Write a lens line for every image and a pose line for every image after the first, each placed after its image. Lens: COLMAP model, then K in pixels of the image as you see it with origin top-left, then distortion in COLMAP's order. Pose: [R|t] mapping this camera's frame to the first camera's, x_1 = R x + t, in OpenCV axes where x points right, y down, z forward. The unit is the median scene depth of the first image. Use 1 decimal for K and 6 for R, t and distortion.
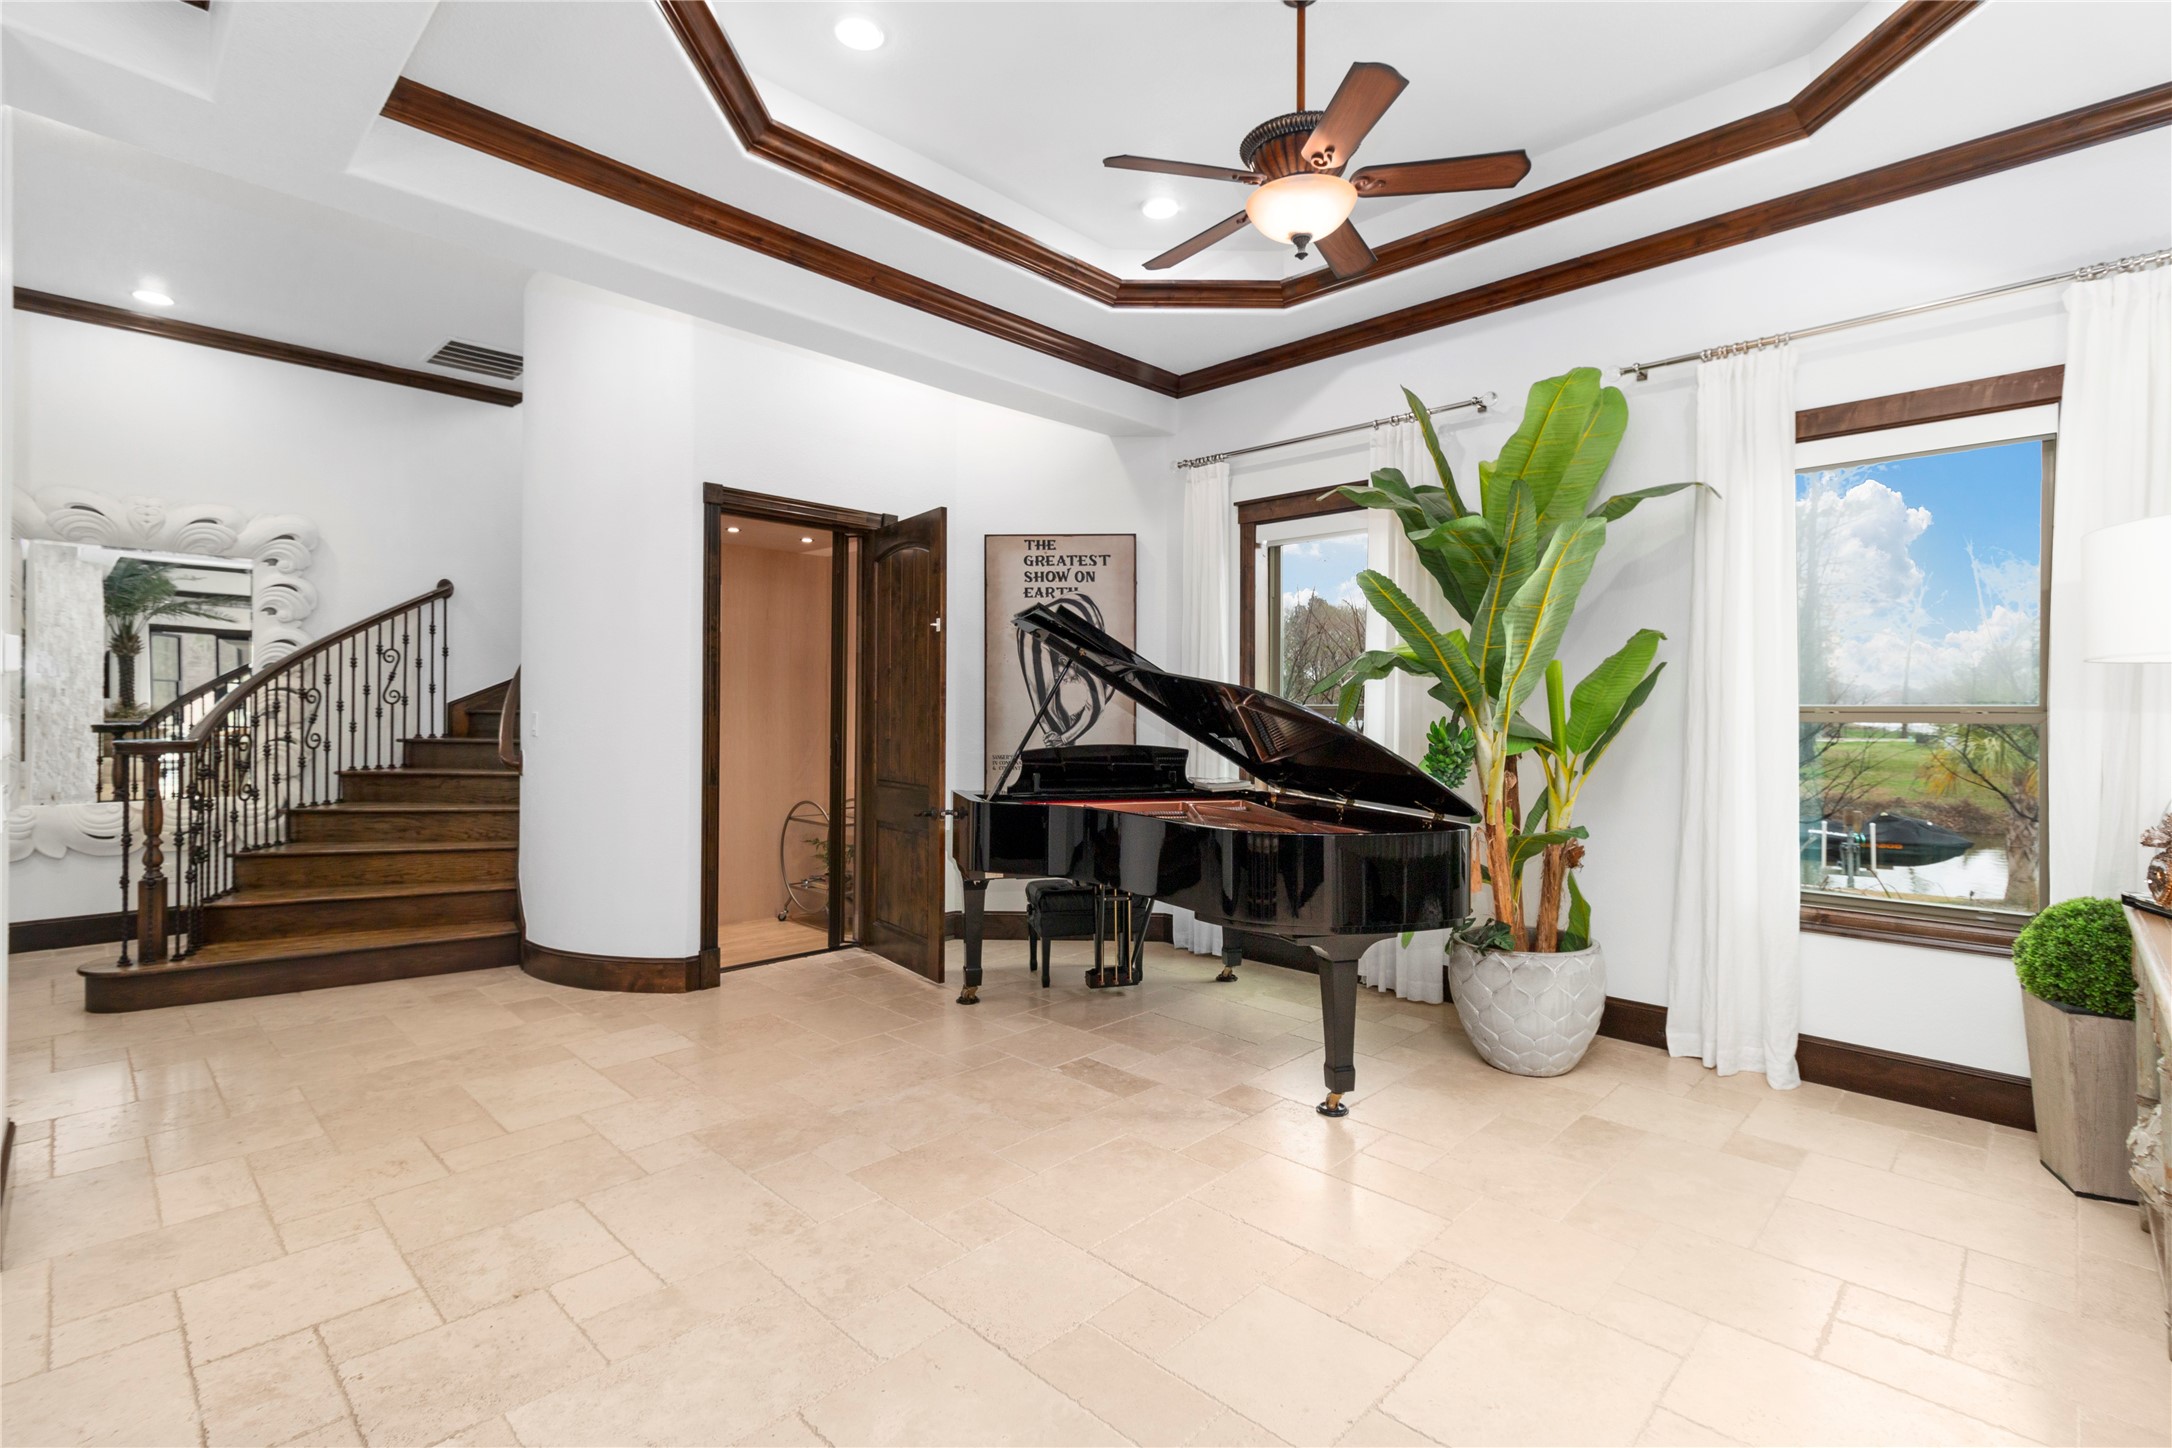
lens RADIAL K [[1004.9, 0, 1088.2], [0, 1004.9, 707.7], [0, 0, 1]] dist [0.006026, -0.000586]
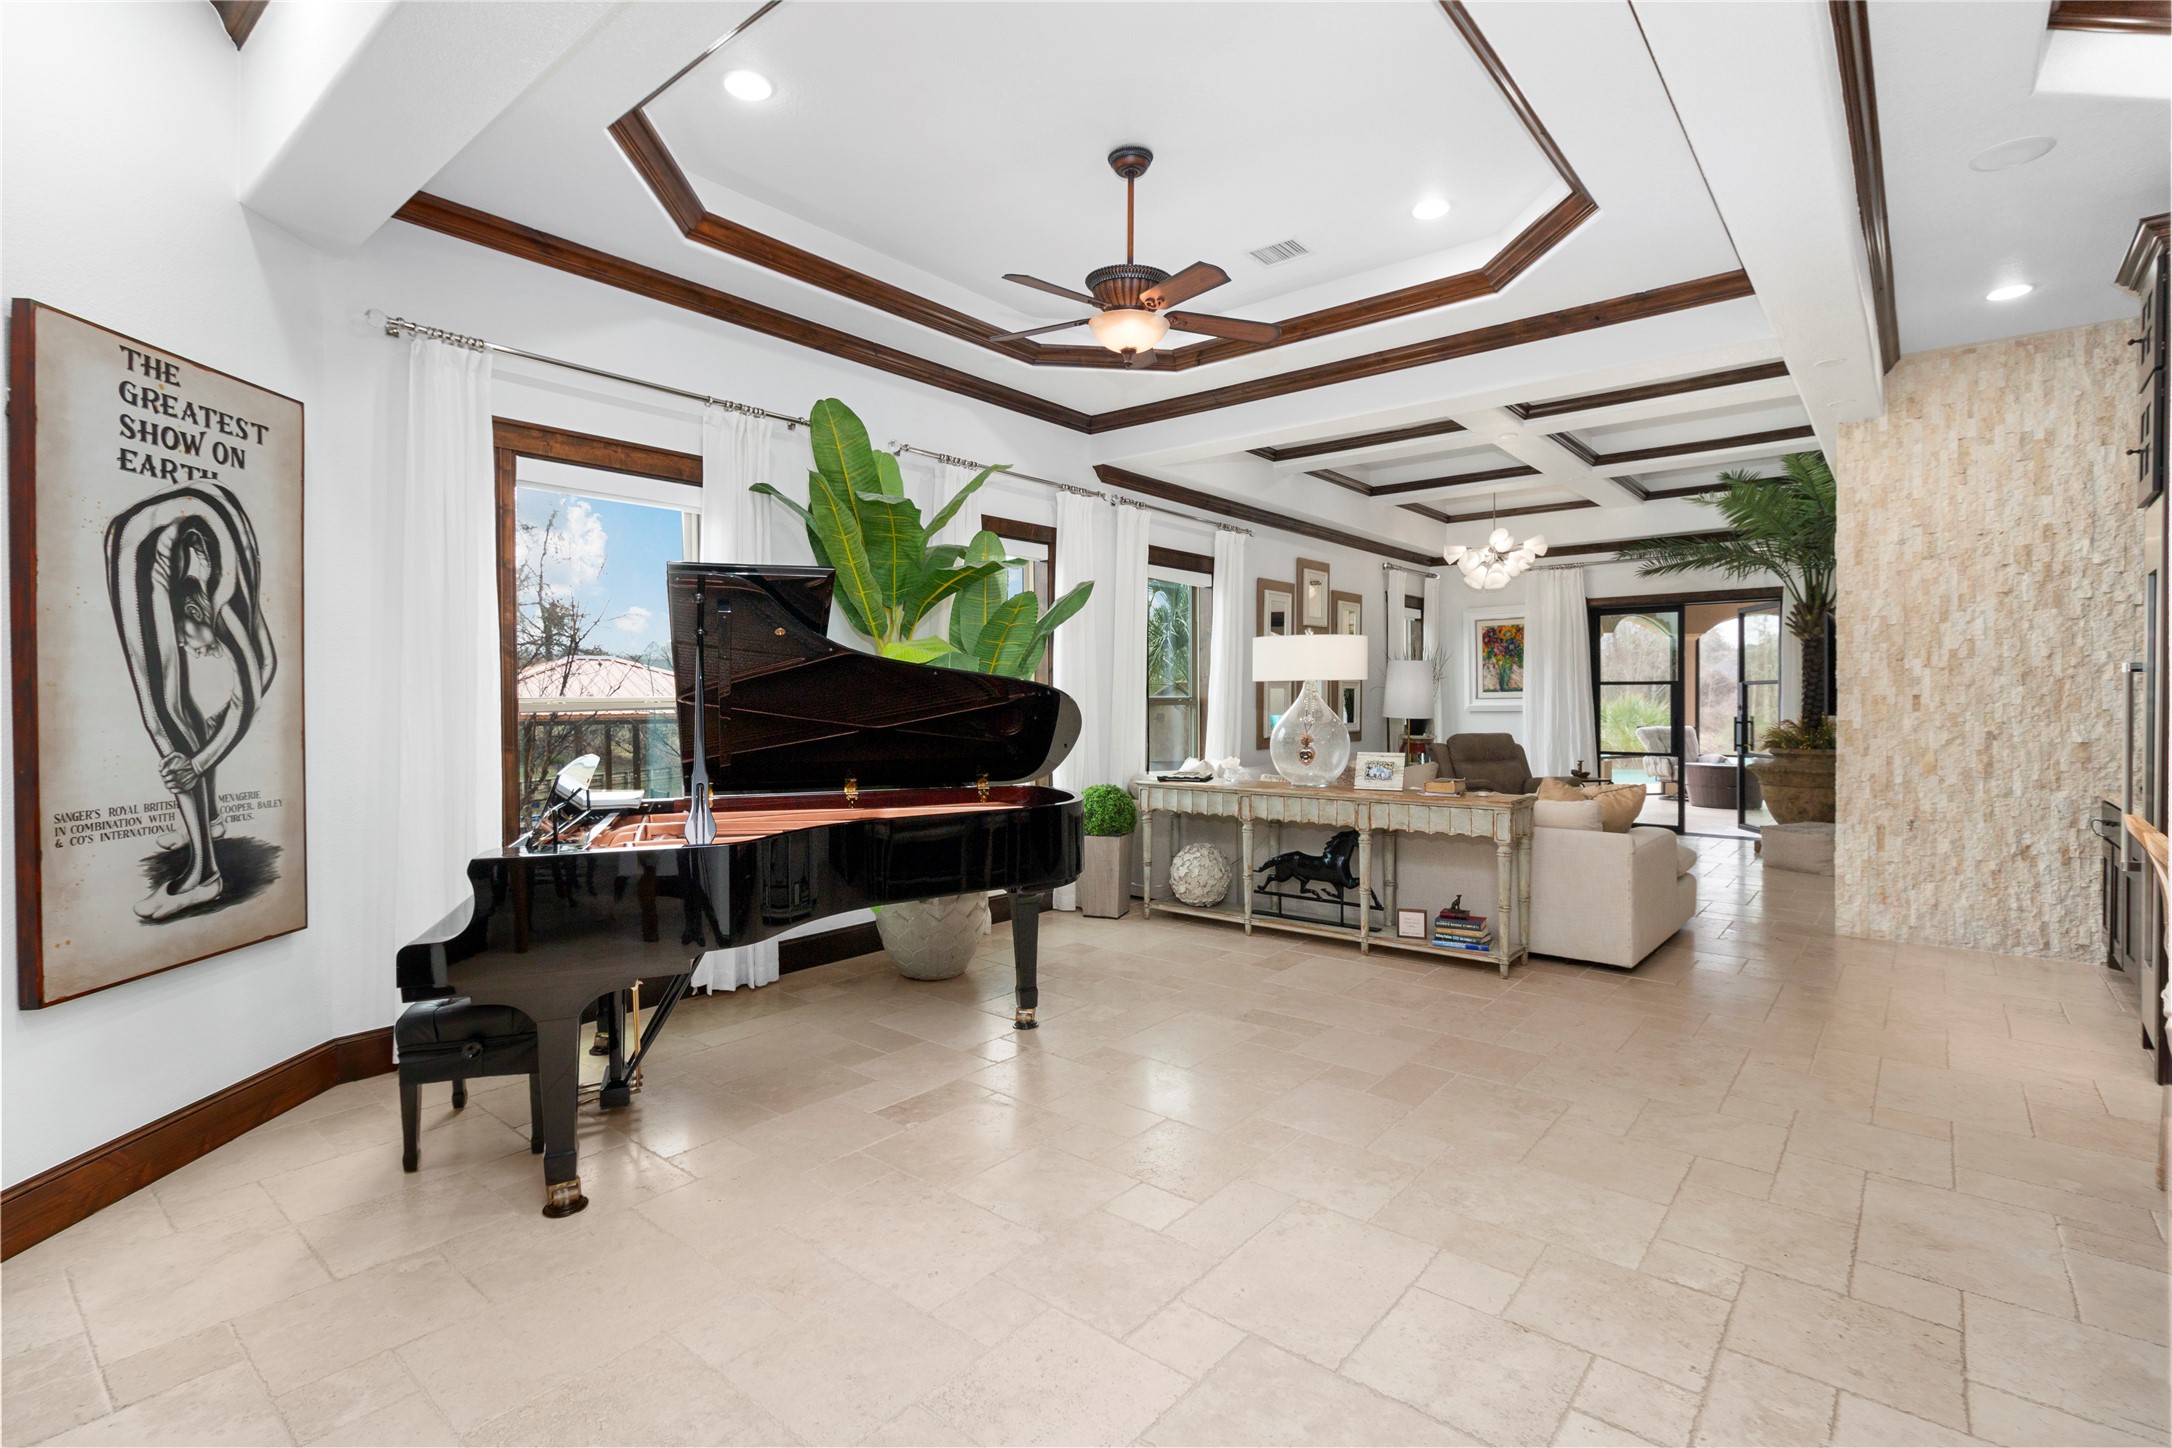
lens RADIAL K [[1004.9, 0, 1131.5], [0, 1004.9, 707.6], [0, 0, 1]] dist [0.006026, -0.000586]
pose [[-0.102777, -0.015217, 0.994588, -0.581792], [0.000739, 0.999882, 0.015375, -0.005739], [-0.994704, 0.002316, -0.102753, 0.582858]]
